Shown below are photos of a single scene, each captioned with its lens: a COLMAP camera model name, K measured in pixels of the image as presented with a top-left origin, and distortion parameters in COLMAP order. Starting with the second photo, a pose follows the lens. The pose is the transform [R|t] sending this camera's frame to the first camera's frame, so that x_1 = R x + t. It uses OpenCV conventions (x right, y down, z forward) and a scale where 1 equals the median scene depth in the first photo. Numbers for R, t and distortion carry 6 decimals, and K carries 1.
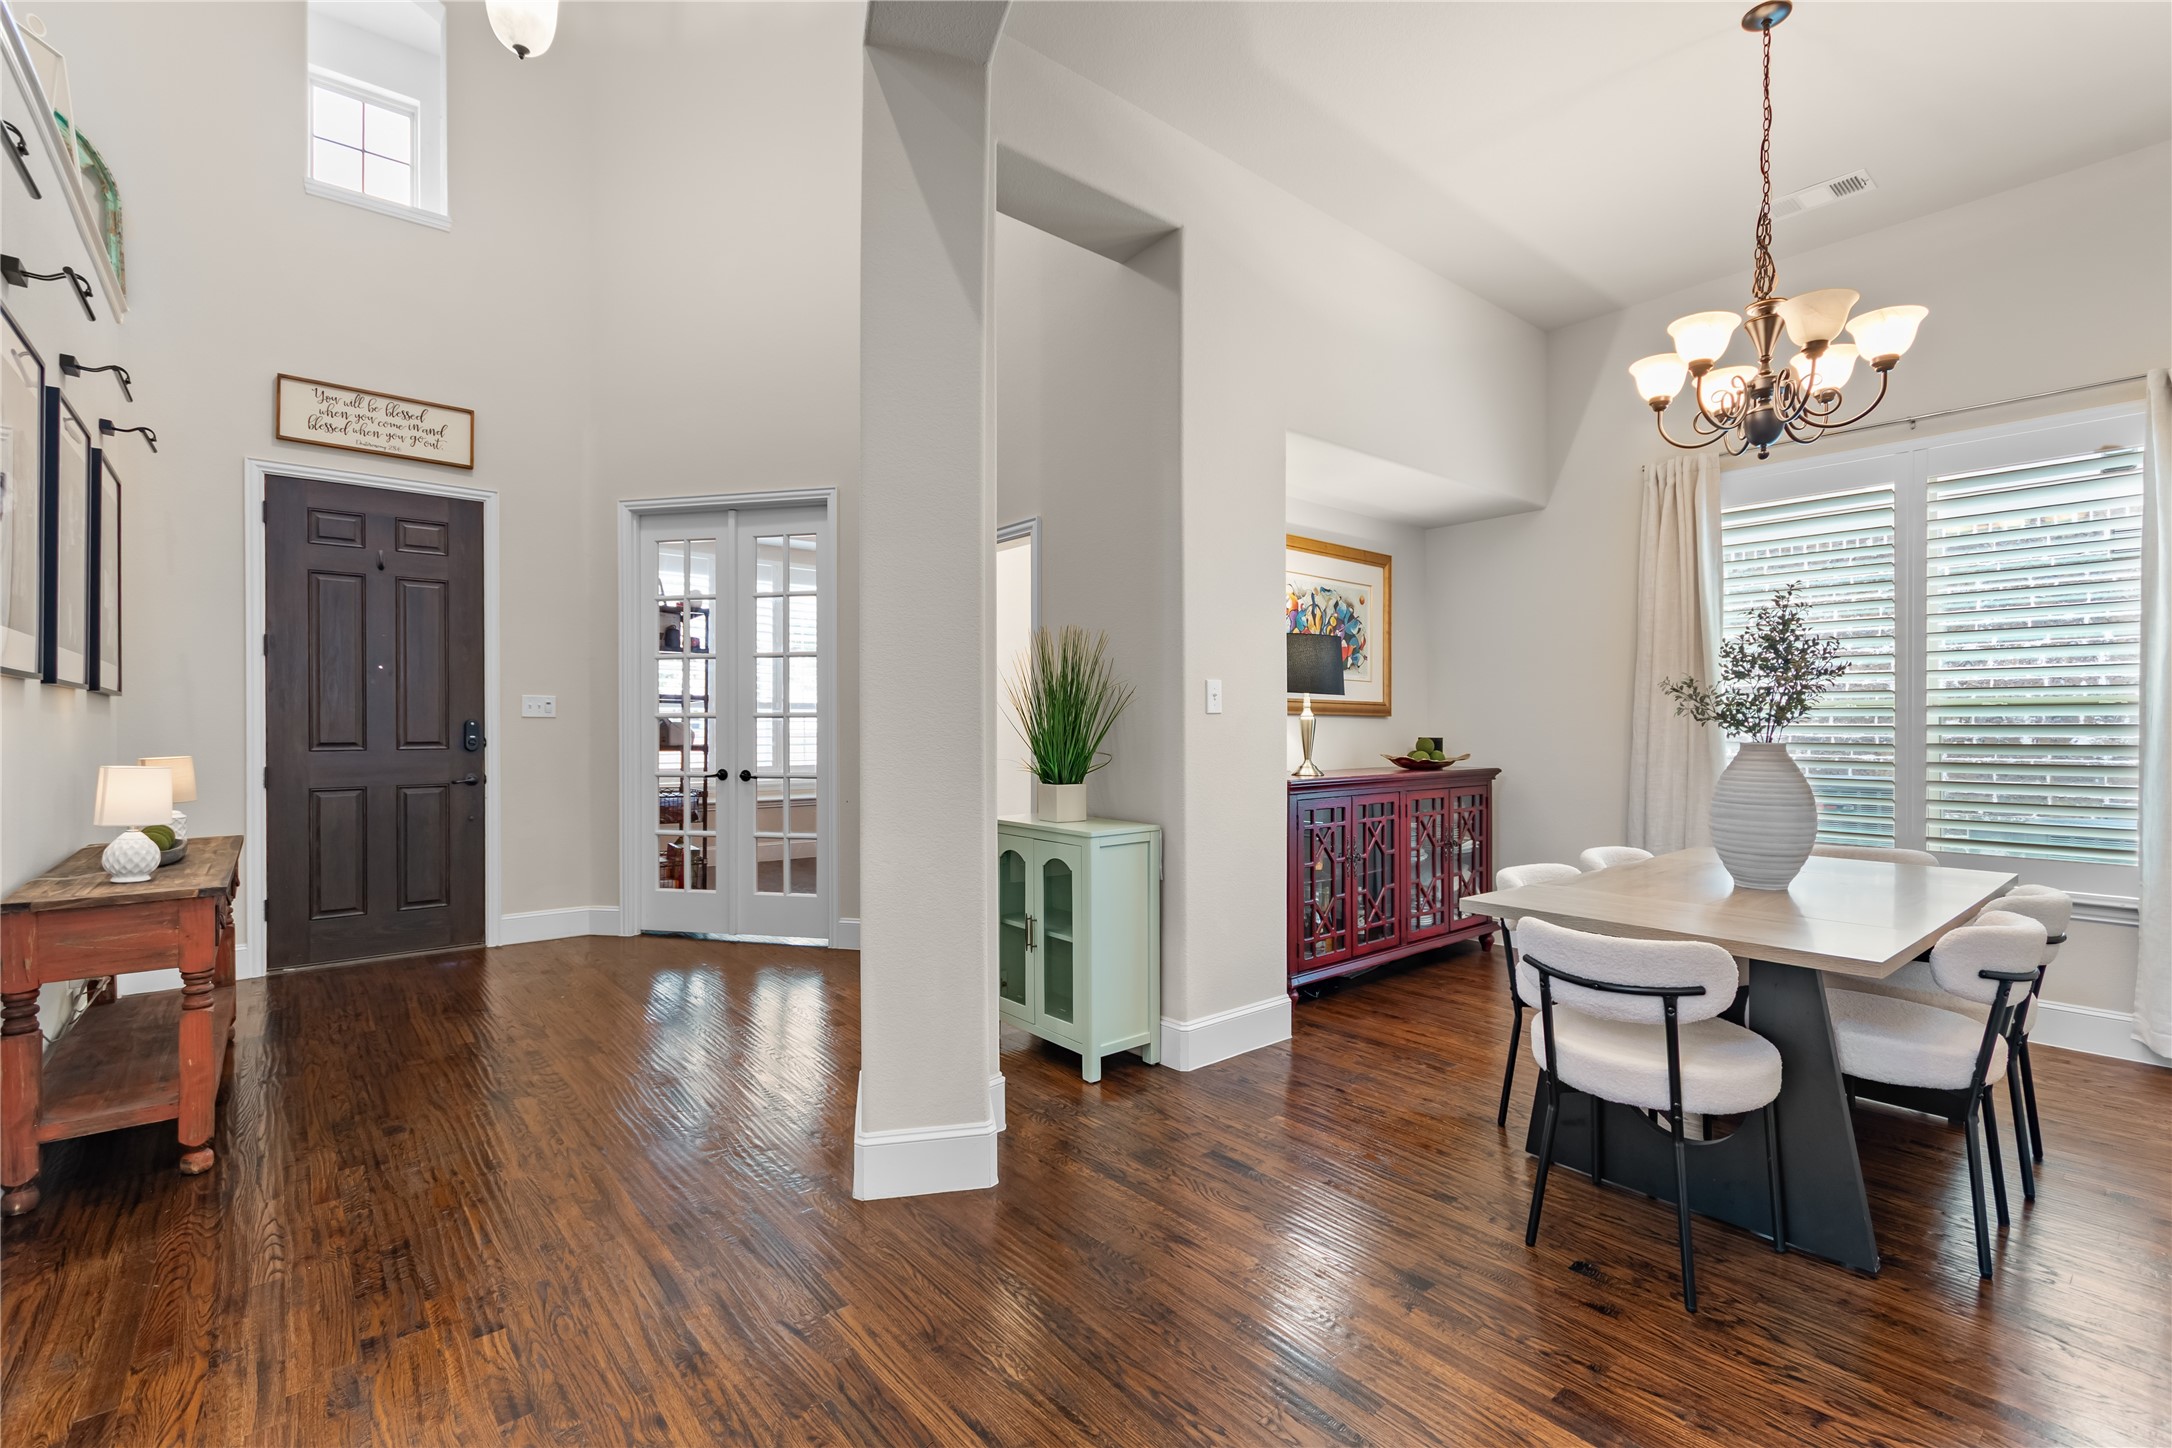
lens RADIAL K [[947.2, 0, 1087.8], [0, 947.2, 727.0], [0, 0, 1]] dist [0.000999, 0.001583]
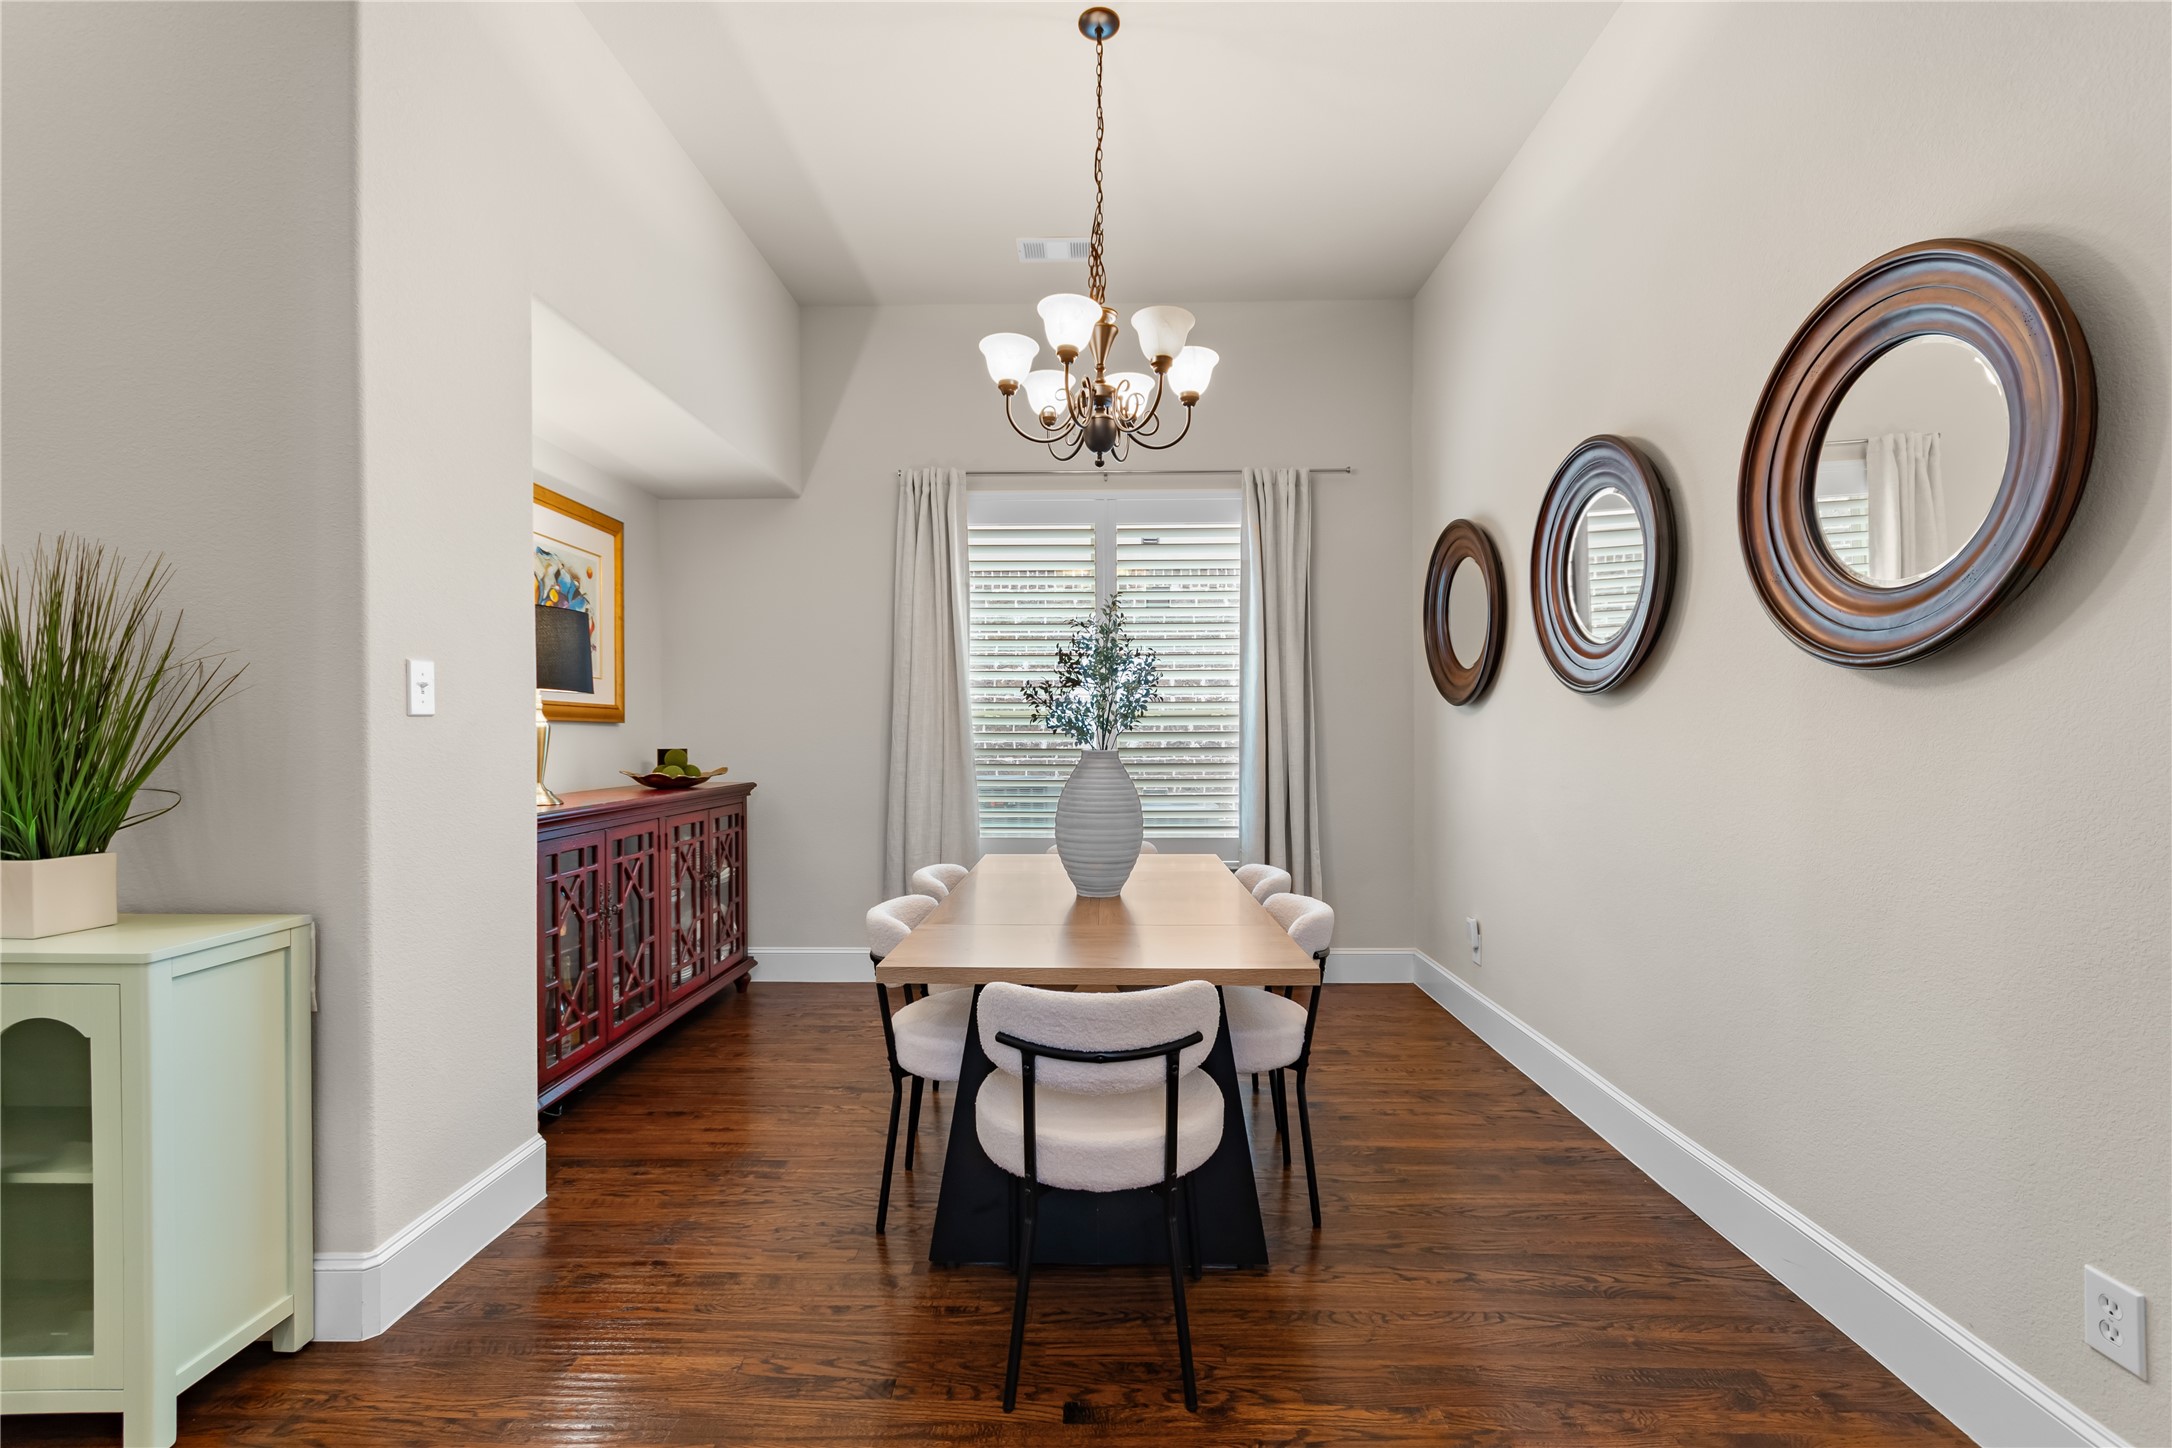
lens RADIAL K [[947.2, 0, 1078.2], [0, 947.2, 735.1], [0, 0, 1]] dist [0.000999, 0.001583]
pose [[0.660038, -0.004250, 0.751220, -0.041929], [0.004673, 0.999988, 0.001551, -0.000561], [-0.751218, 0.002487, 0.660050, 0.268229]]
